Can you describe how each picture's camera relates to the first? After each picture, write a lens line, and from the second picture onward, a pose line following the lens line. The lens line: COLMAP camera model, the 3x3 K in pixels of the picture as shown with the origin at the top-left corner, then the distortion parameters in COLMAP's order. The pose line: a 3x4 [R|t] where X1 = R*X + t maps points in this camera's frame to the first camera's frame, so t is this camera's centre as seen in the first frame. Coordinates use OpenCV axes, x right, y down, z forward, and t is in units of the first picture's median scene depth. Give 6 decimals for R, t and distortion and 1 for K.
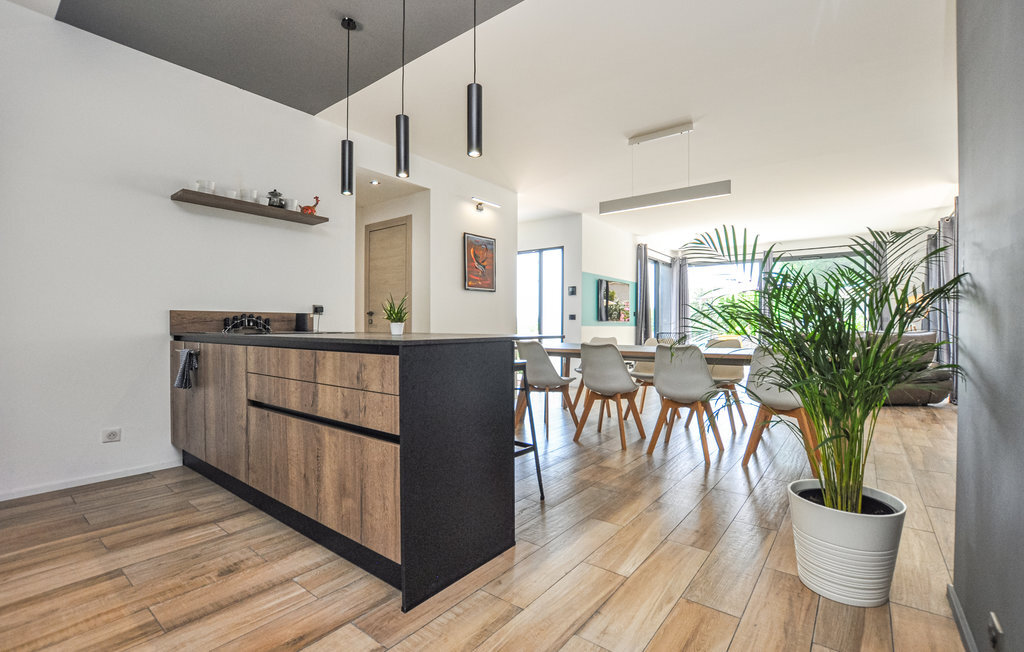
lens RADIAL K [[460.4, 0, 512.0], [0, 460.4, 326.0], [0, 0, 1]] dist [-0.020235, 0.000106]
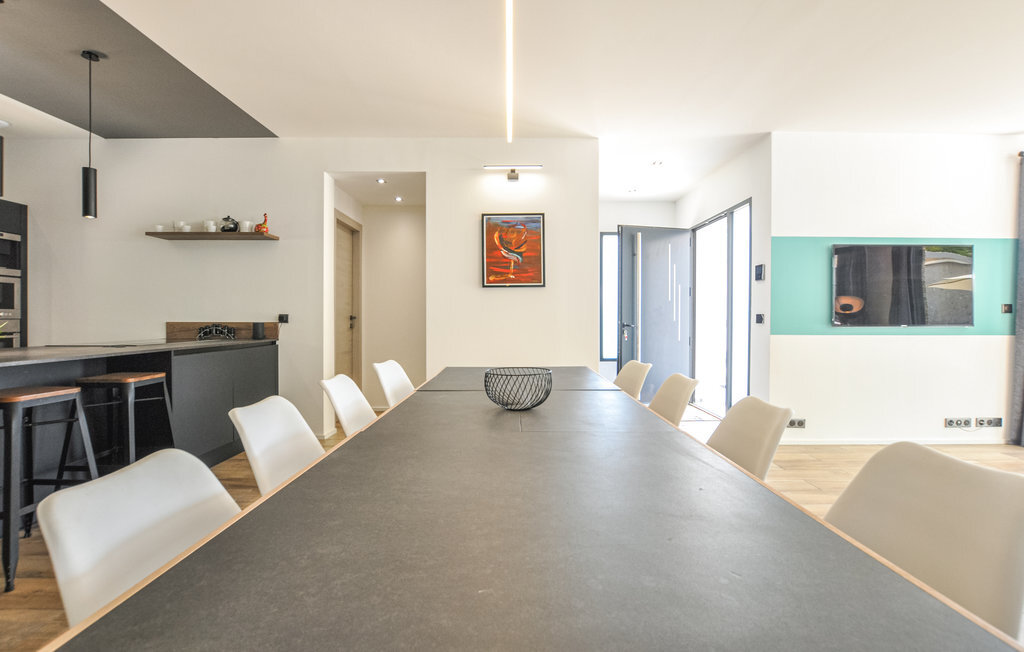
lens RADIAL K [[460.4, 0, 512.0], [0, 460.4, 326.0], [0, 0, 1]] dist [-0.020235, 0.000106]
pose [[0.615949, 0.004602, -0.787773, 0.537672], [-0.000400, 0.999985, 0.005529, -0.017701], [0.787786, -0.003091, 0.615941, 0.553403]]
